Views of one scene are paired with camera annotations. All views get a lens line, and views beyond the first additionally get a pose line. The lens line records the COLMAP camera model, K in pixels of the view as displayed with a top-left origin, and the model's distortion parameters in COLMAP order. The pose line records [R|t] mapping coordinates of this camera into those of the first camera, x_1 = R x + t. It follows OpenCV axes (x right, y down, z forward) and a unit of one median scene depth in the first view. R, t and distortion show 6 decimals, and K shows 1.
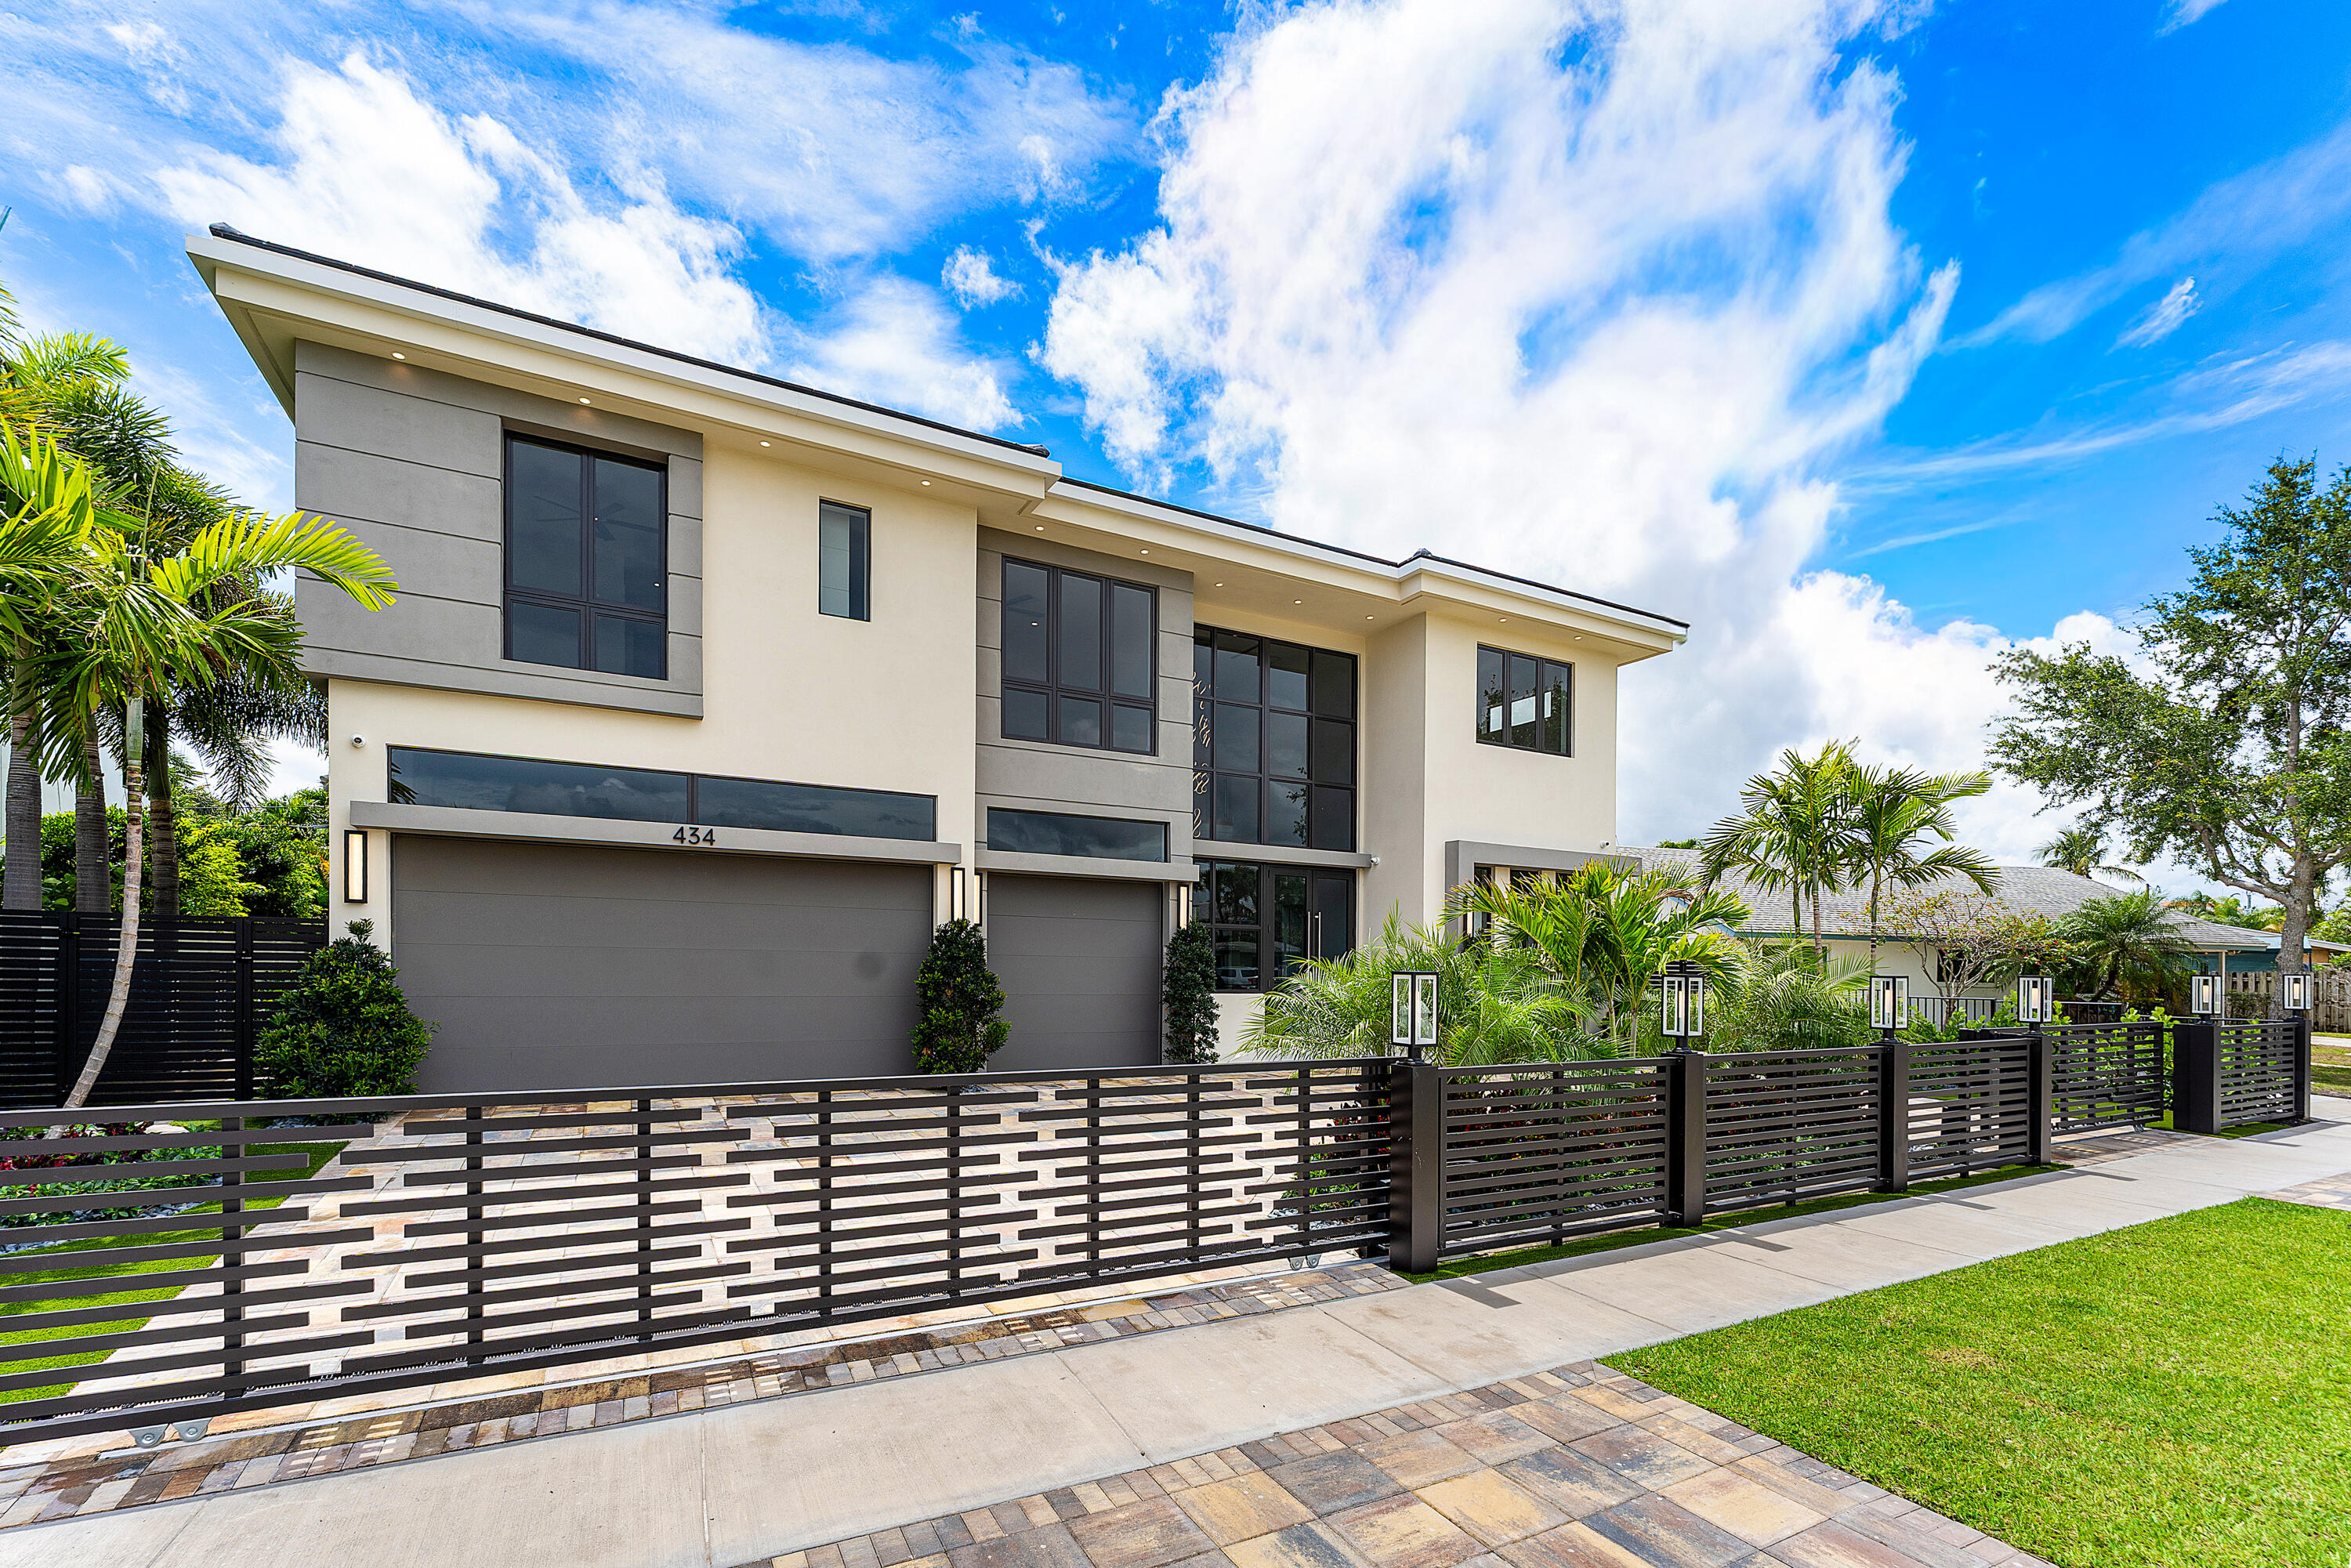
lens RADIAL K [[979.7, 0, 1156.0], [0, 979.7, 792.1], [0, 0, 1]] dist [-0.001468, -0.000447]
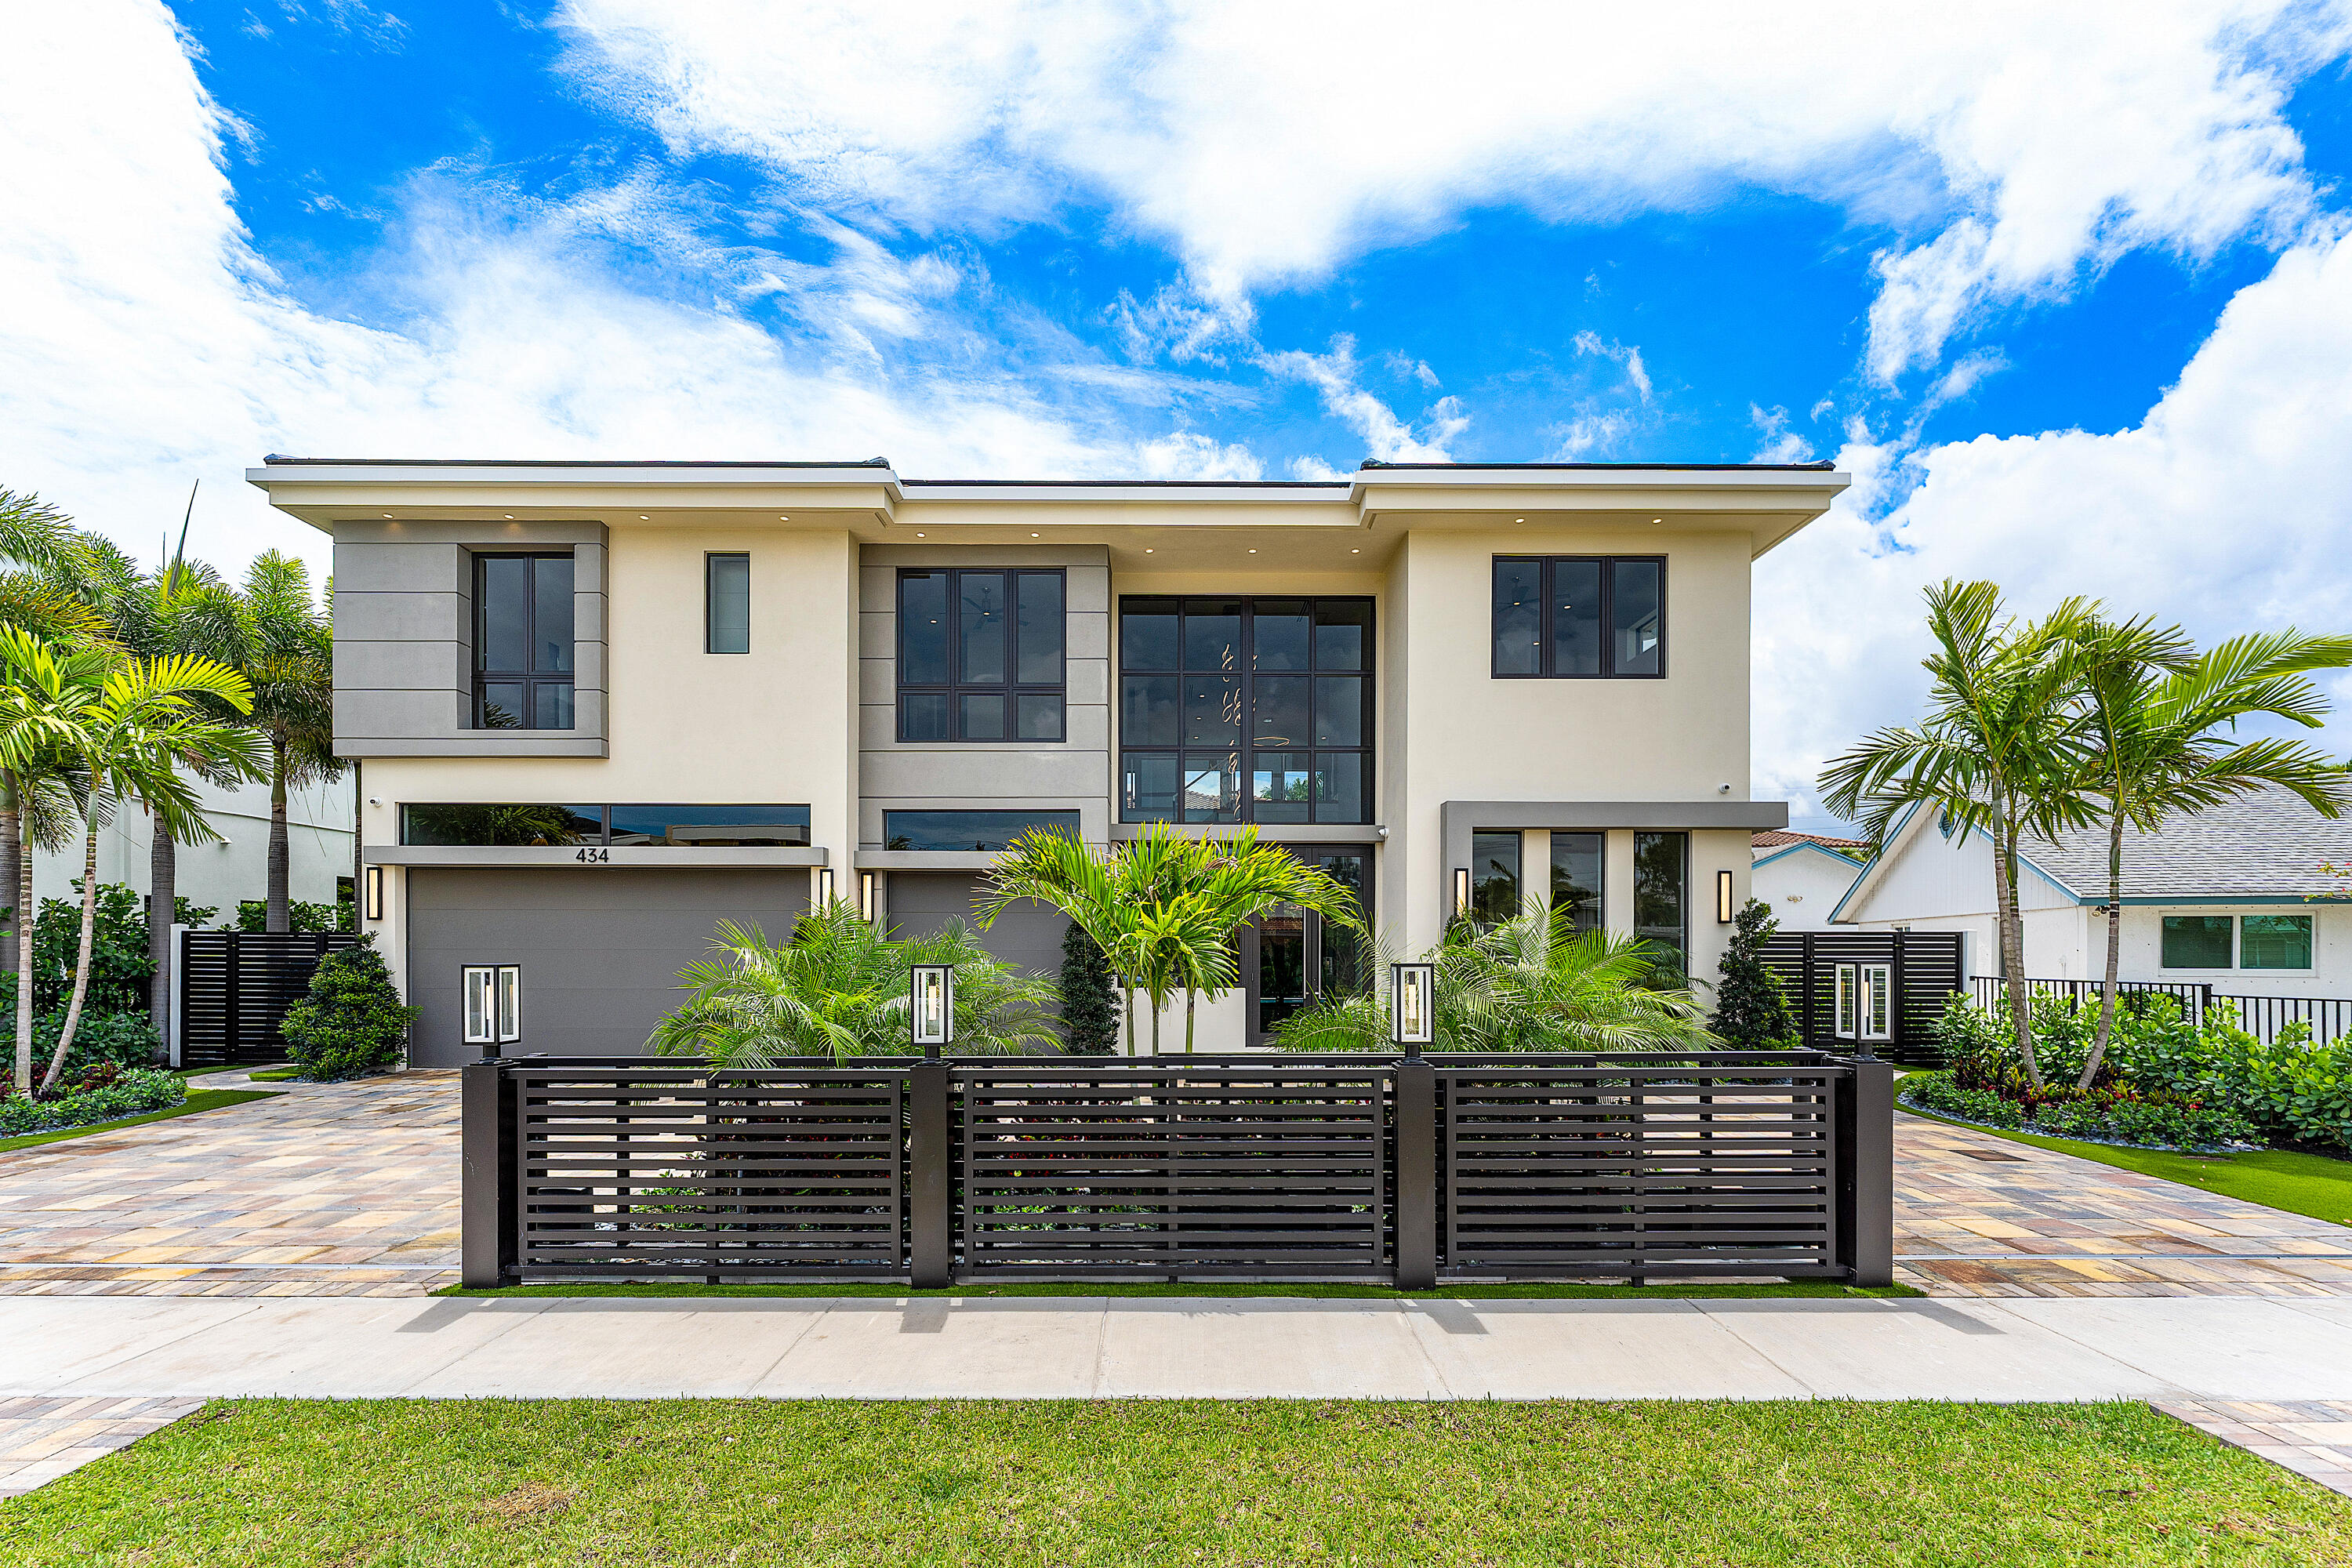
lens RADIAL K [[957.0, 0, 1171.2], [0, 957.0, 802.4], [0, 0, 1]] dist [-0.001248, -0.000529]
pose [[0.884959, -0.086672, -0.457531, 0.676044], [0.091969, 0.995704, -0.010734, 0.055215], [0.456496, -0.032580, 0.889129, 0.269266]]
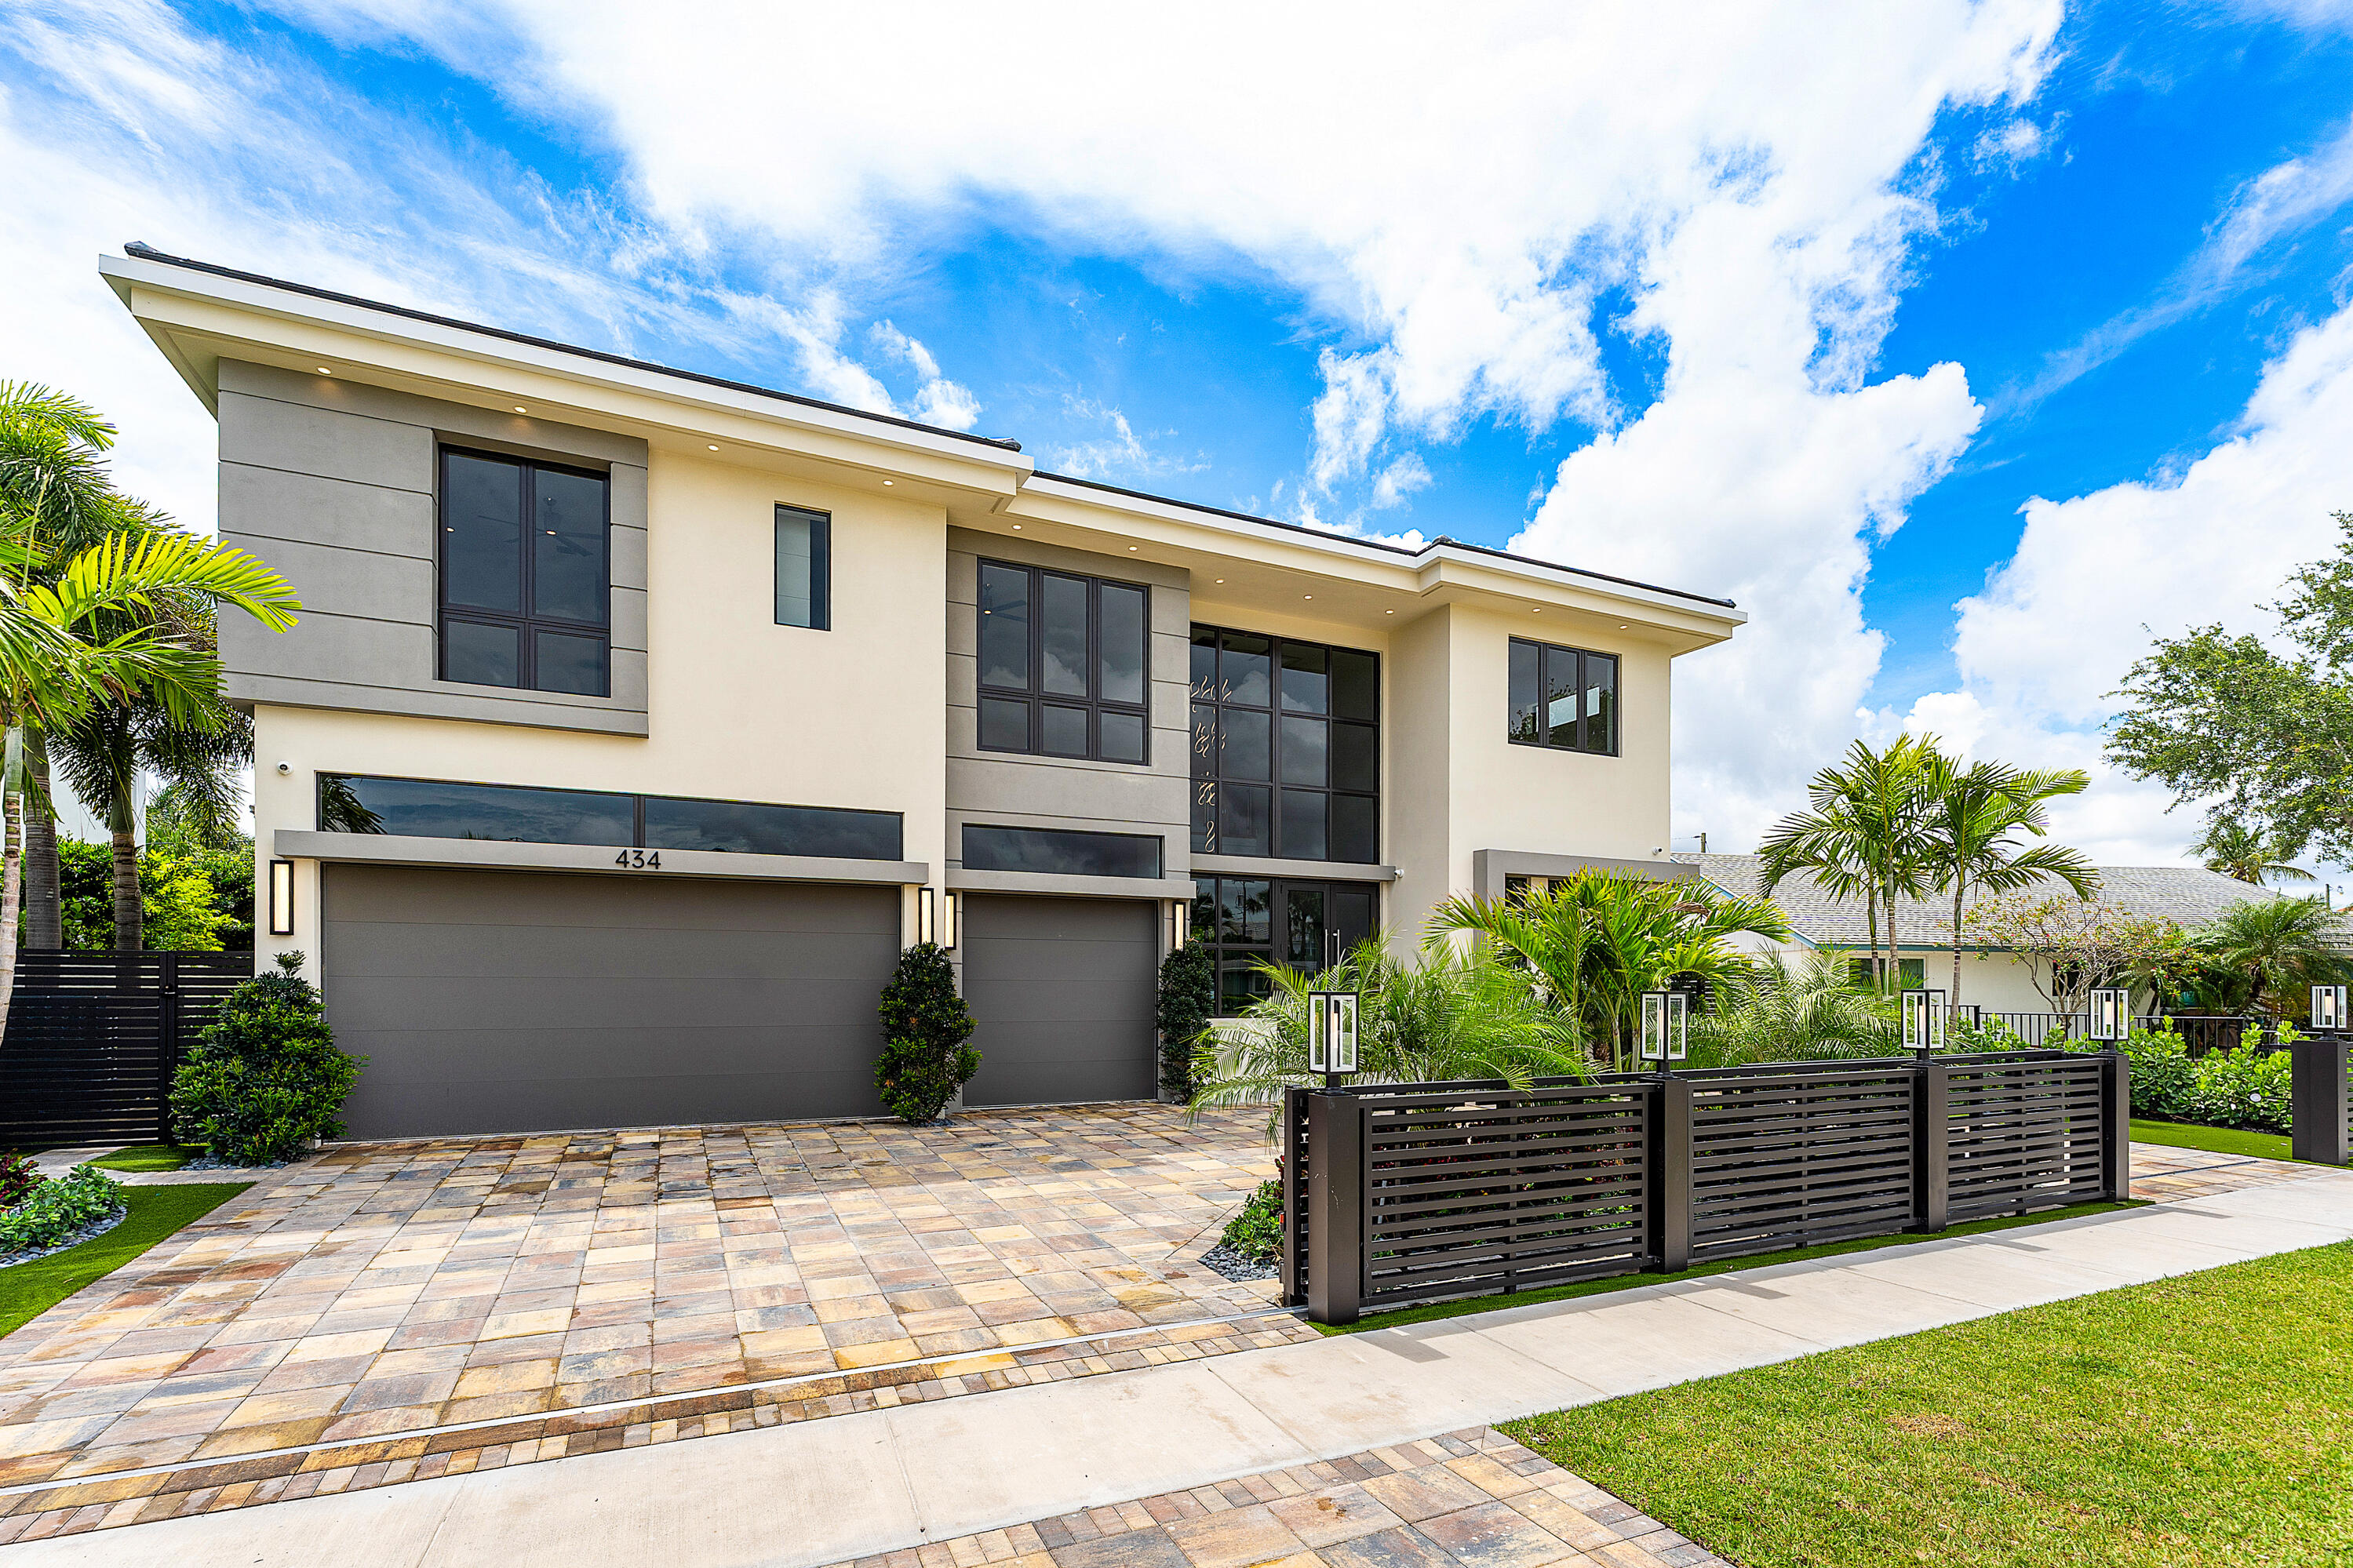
lens RADIAL K [[1029.0, 0, 1187.6], [0, 1029.0, 802.7], [0, 0, 1]] dist [-0.002253, -0.000151]
pose [[0.998474, -0.022017, -0.050638, 0.111562], [0.021773, 0.999749, -0.005372, 0.006453], [0.050743, 0.004261, 0.998703, 0.024482]]
